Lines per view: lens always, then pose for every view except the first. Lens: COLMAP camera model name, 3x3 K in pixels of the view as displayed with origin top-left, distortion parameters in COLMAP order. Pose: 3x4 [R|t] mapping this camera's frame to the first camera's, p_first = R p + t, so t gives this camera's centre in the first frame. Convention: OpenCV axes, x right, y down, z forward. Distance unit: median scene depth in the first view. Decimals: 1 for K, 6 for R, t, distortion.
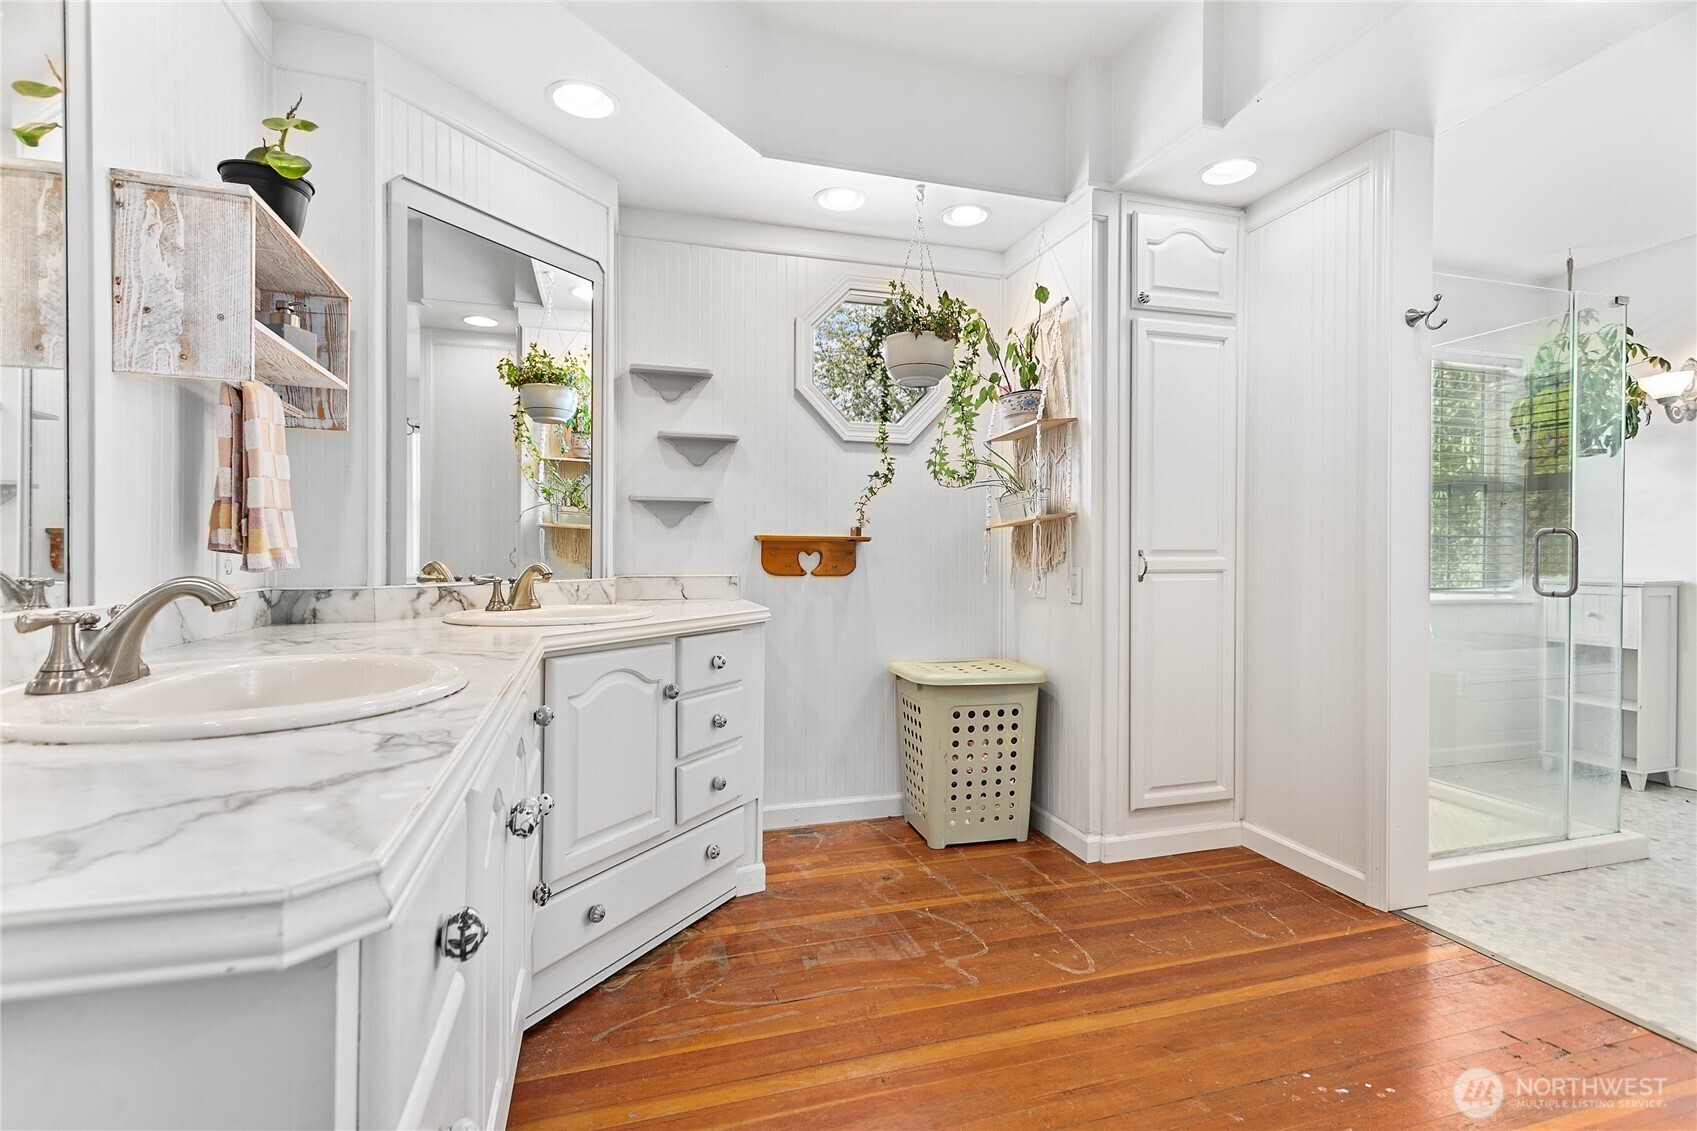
lens RADIAL K [[803.4, 0, 841.7], [0, 803.4, 562.0], [0, 0, 1]] dist [-0.000837, 0.000641]
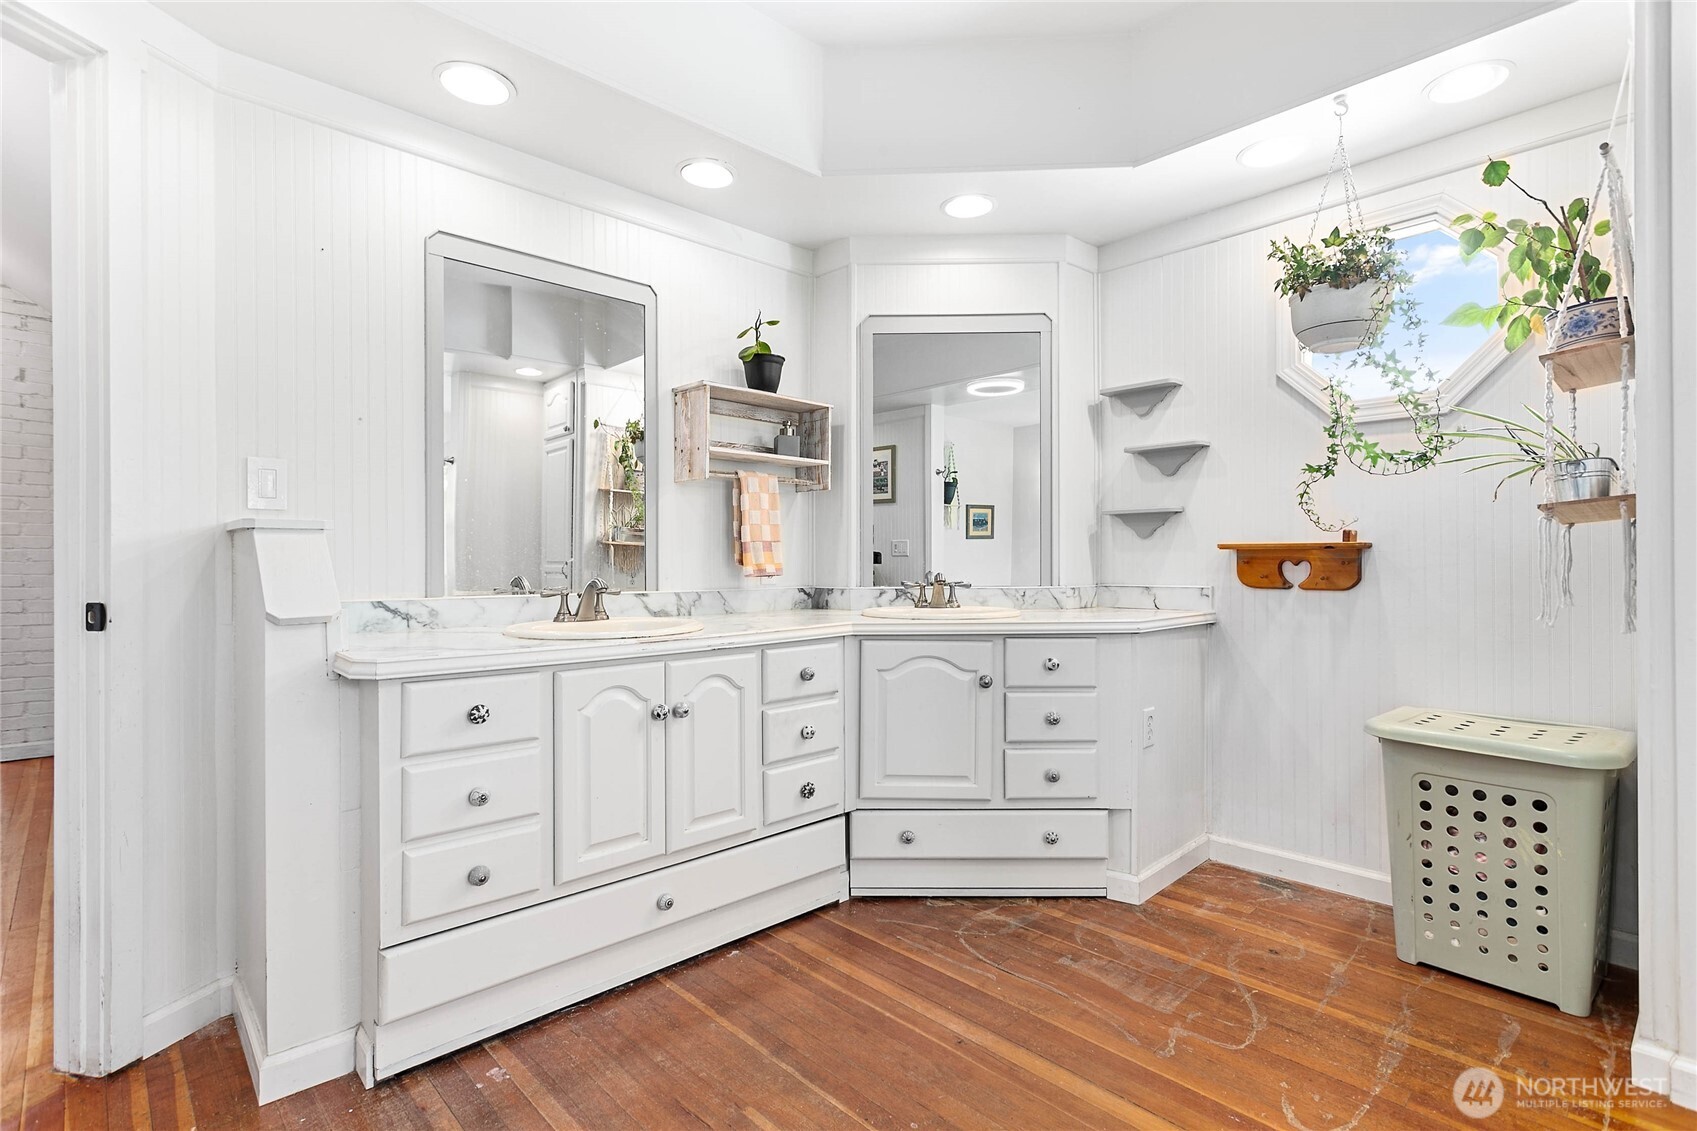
lens RADIAL K [[803.4, 0, 841.7], [0, 803.4, 562.0], [0, 0, 1]] dist [-0.000837, 0.000641]
pose [[0.447708, -0.005585, -0.894162, 0.560219], [-0.002938, 0.999966, -0.007717, -0.004351], [0.894175, 0.006082, 0.447676, 0.203853]]
